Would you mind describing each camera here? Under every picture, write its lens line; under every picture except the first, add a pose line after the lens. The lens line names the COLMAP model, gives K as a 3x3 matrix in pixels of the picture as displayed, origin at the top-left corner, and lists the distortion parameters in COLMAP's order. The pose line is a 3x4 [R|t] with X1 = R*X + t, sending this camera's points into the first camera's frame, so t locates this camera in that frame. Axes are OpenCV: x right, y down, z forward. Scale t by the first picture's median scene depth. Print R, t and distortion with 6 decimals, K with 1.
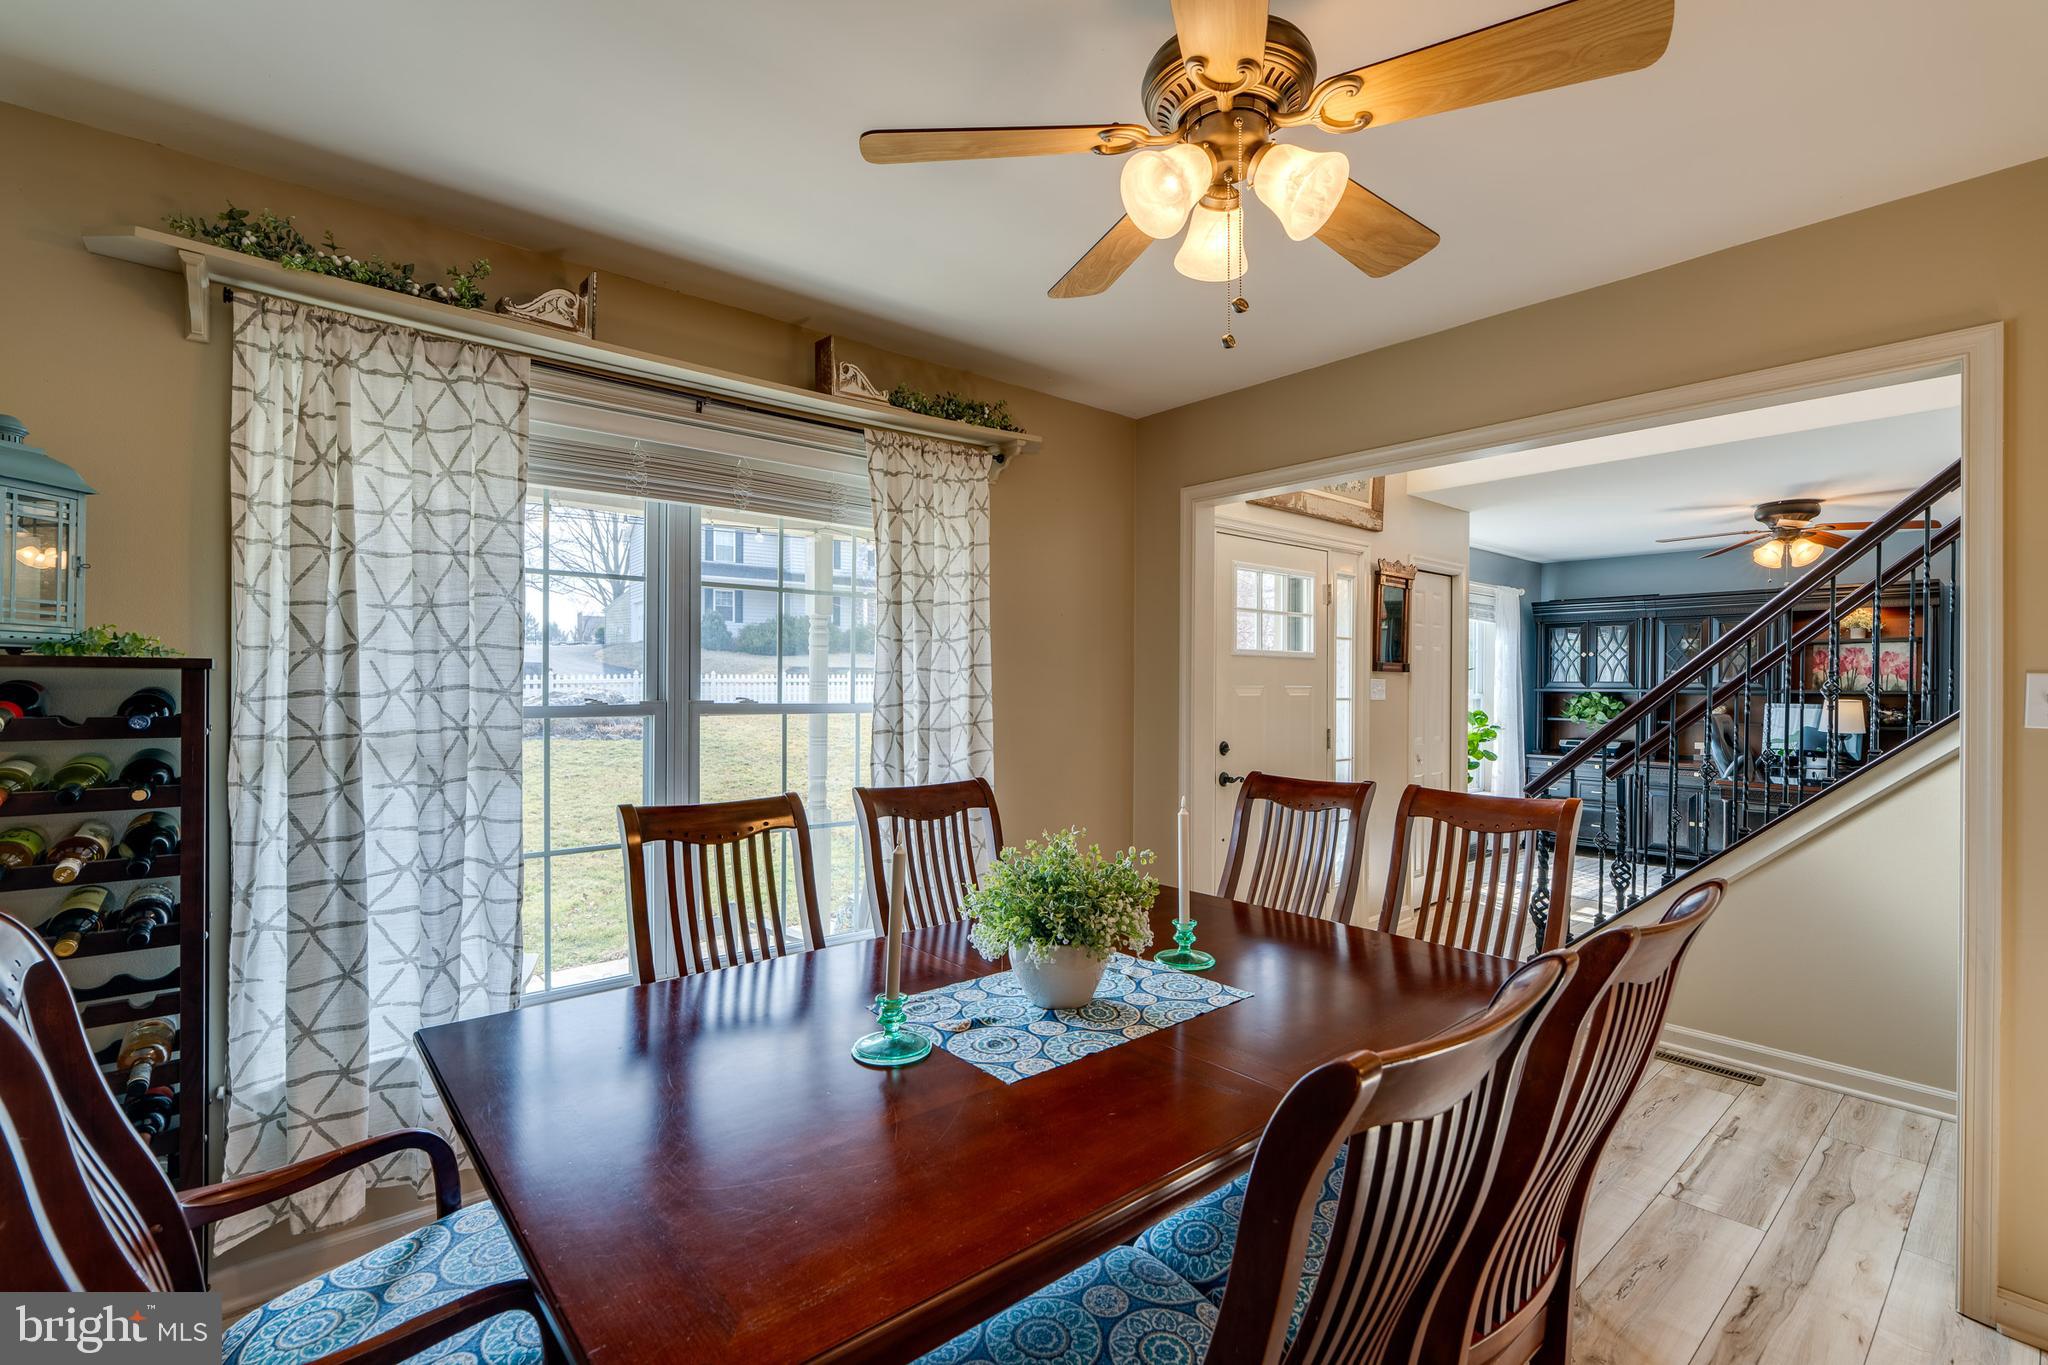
lens RADIAL K [[922.8, 0, 1022.2], [0, 922.8, 692.0], [0, 0, 1]] dist [-0.001005, 0.000629]
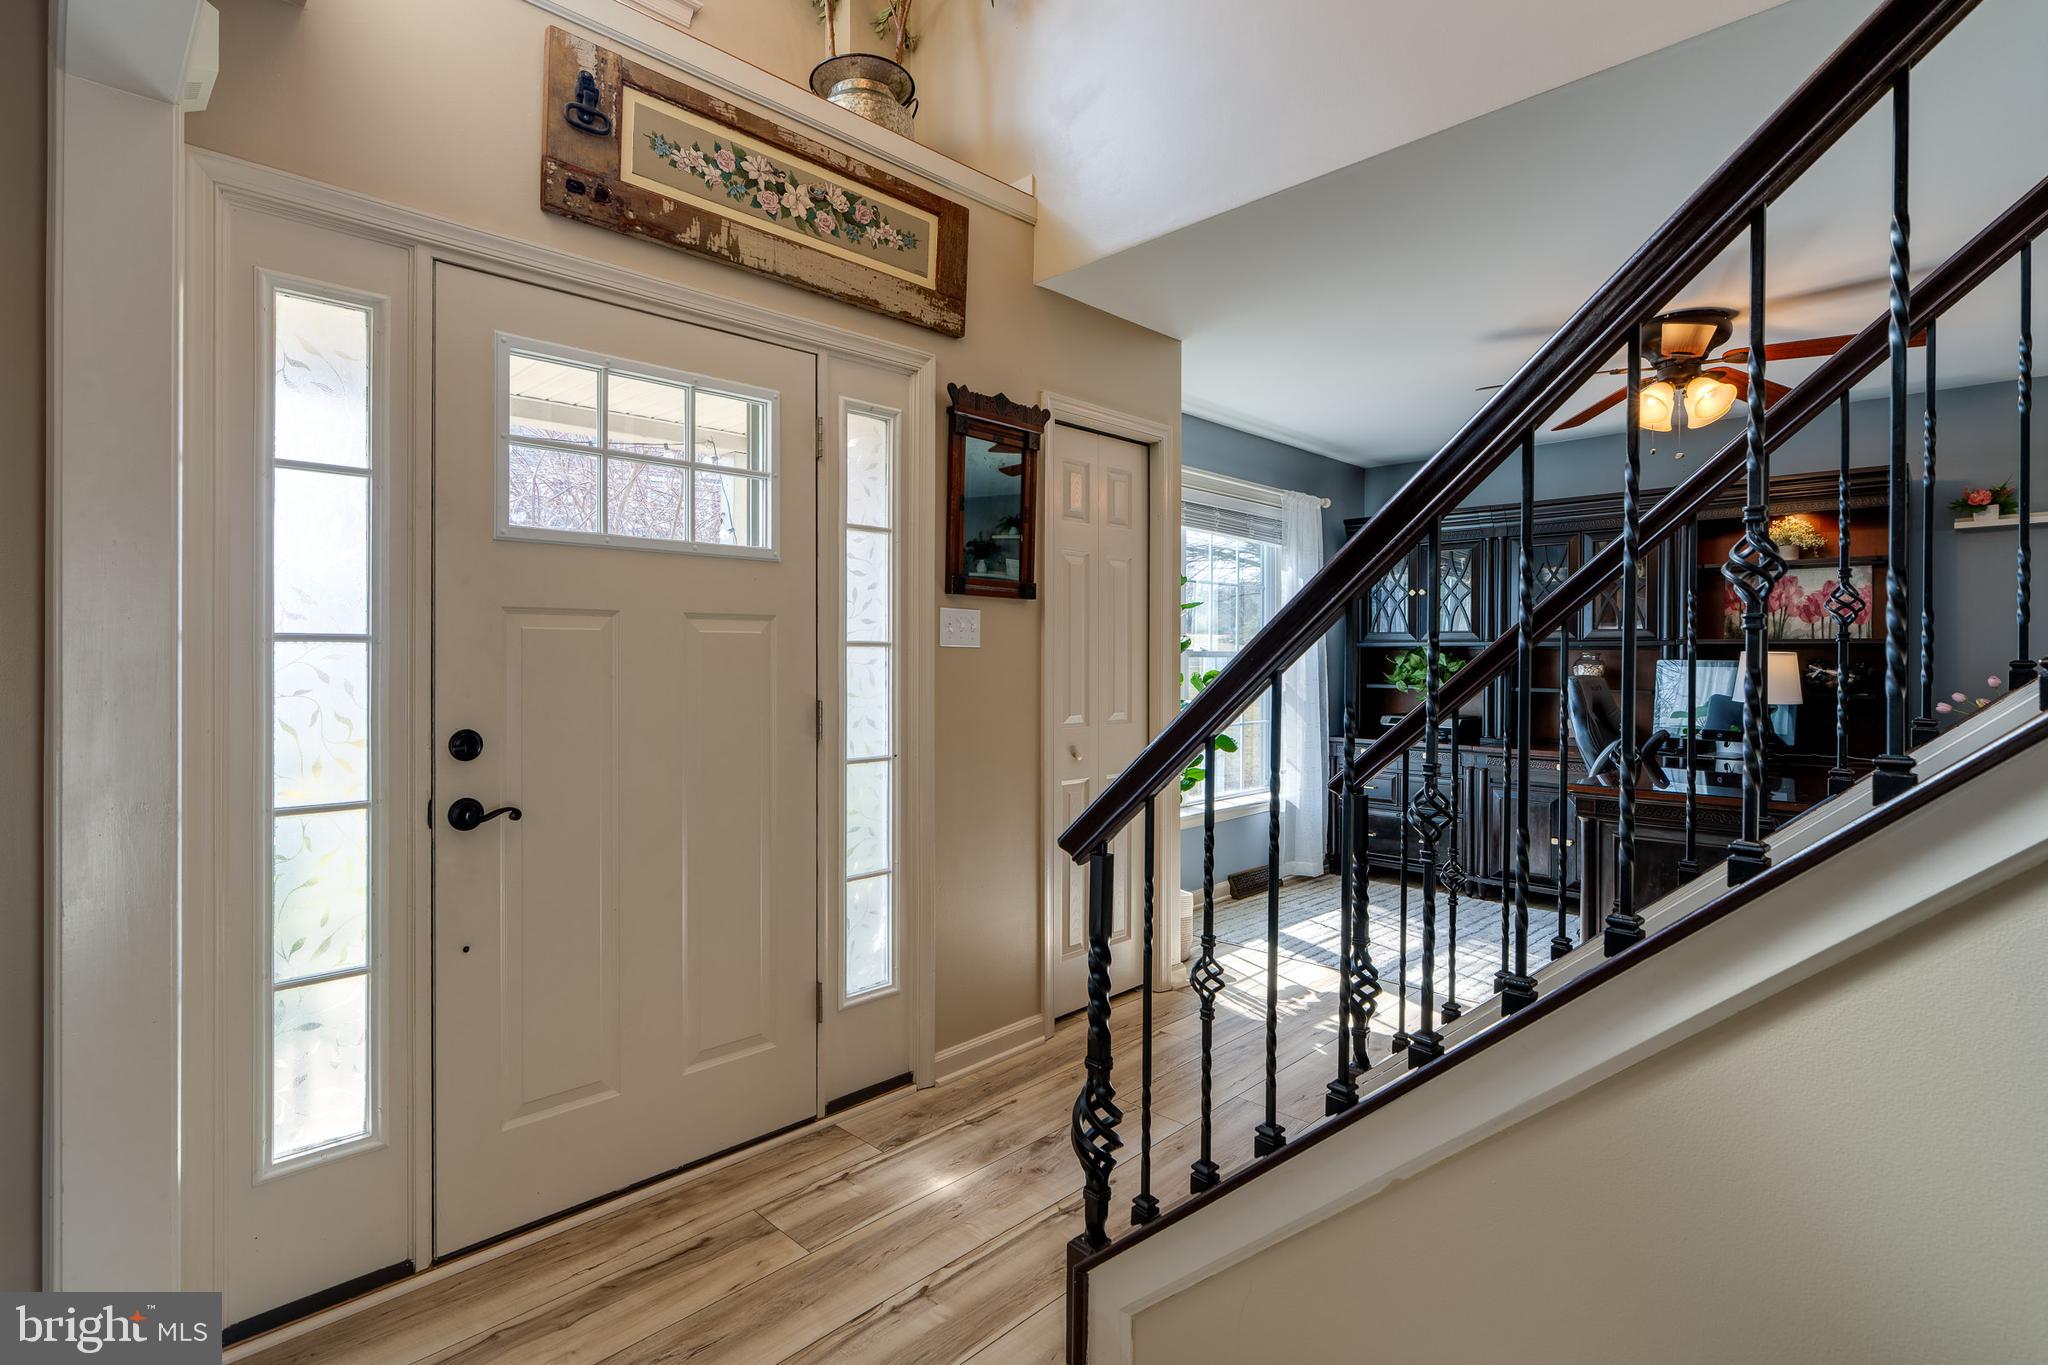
lens RADIAL K [[979.9, 0, 994.4], [0, 979.9, 658.0], [0, 0, 1]] dist [0.001933, 0.001156]
pose [[0.997968, -0.001535, 0.063691, 0.289378], [0.001895, 0.999983, -0.005597, 0.014327], [-0.063681, 0.005706, 0.997954, 0.330980]]
